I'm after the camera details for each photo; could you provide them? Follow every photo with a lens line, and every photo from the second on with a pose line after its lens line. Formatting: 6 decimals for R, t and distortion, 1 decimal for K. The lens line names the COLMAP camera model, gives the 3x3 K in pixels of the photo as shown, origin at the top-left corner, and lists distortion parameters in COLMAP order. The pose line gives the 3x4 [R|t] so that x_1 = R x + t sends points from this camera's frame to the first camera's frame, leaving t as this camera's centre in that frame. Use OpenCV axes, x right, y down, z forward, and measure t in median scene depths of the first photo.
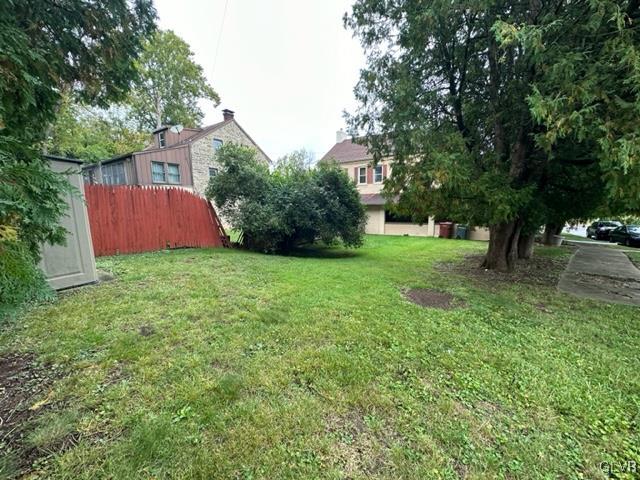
lens RADIAL K [[254.4, 0, 320.0], [0, 254.4, 240.0], [0, 0, 1]] dist [-0.000575, 0.000161]
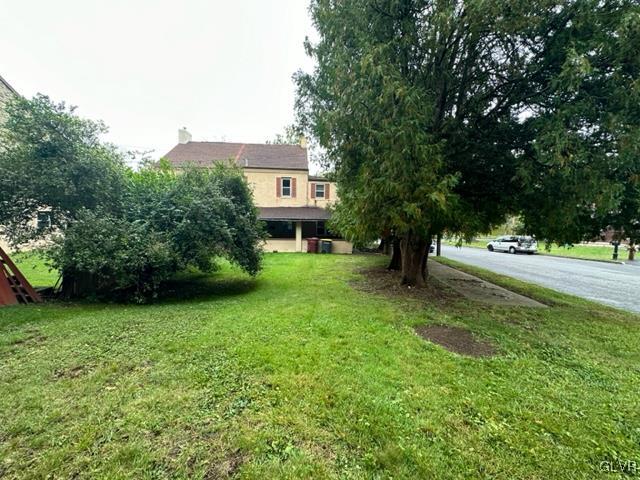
lens RADIAL K [[254.4, 0, 320.0], [0, 254.4, 240.0], [0, 0, 1]] dist [-0.000575, 0.000161]
pose [[0.804290, -0.023913, 0.593755, -0.178419], [0.053868, 0.998010, -0.032774, -0.041540], [-0.591790, 0.058345, 0.803978, 0.224417]]
